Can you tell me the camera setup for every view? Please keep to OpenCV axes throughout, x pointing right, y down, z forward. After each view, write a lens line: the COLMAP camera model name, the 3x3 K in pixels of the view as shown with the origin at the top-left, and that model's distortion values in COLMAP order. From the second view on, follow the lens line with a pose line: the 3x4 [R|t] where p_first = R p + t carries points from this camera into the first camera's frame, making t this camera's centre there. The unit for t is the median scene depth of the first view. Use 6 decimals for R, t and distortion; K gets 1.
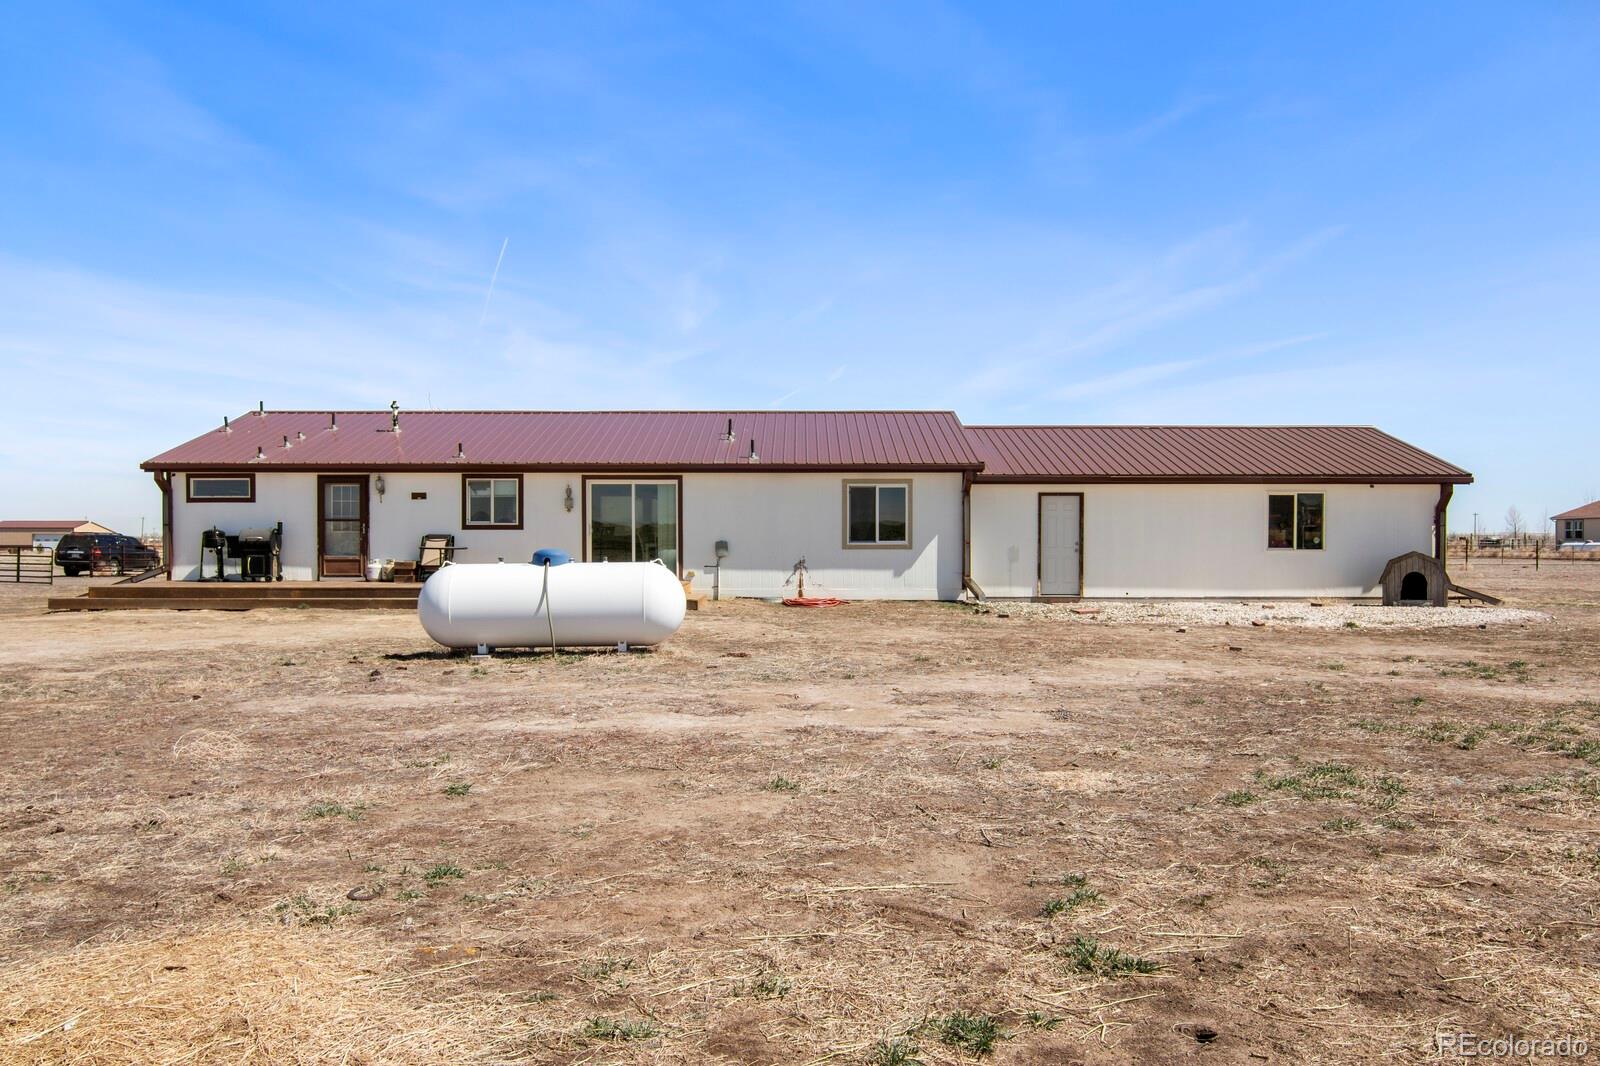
lens RADIAL K [[1199.1, 0, 790.5], [0, 1199.1, 538.2], [0, 0, 1]] dist [-0.000427, -0.028039]
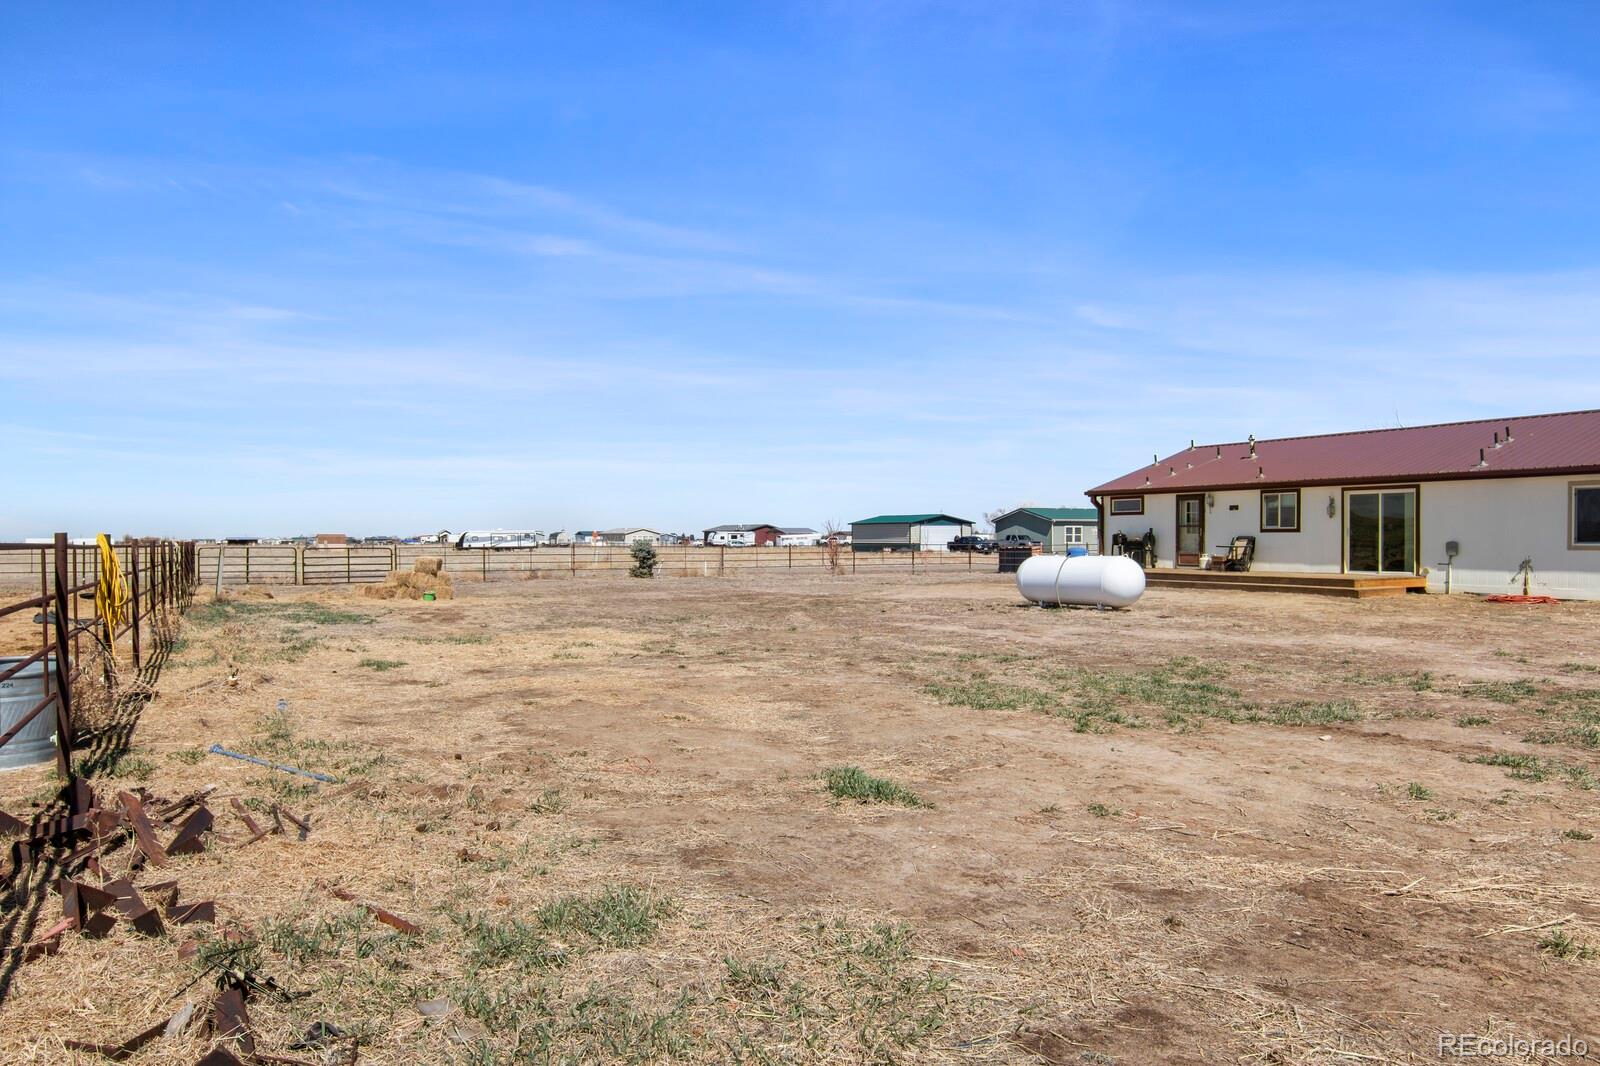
lens RADIAL K [[1199.1, 0, 790.5], [0, 1199.1, 538.2], [0, 0, 1]] dist [-0.000427, -0.028039]
pose [[0.446865, -0.000235, -0.894601, 0.672242], [-0.002898, 0.999994, -0.001710, 0.002771], [0.894597, 0.003357, 0.446862, -0.049065]]
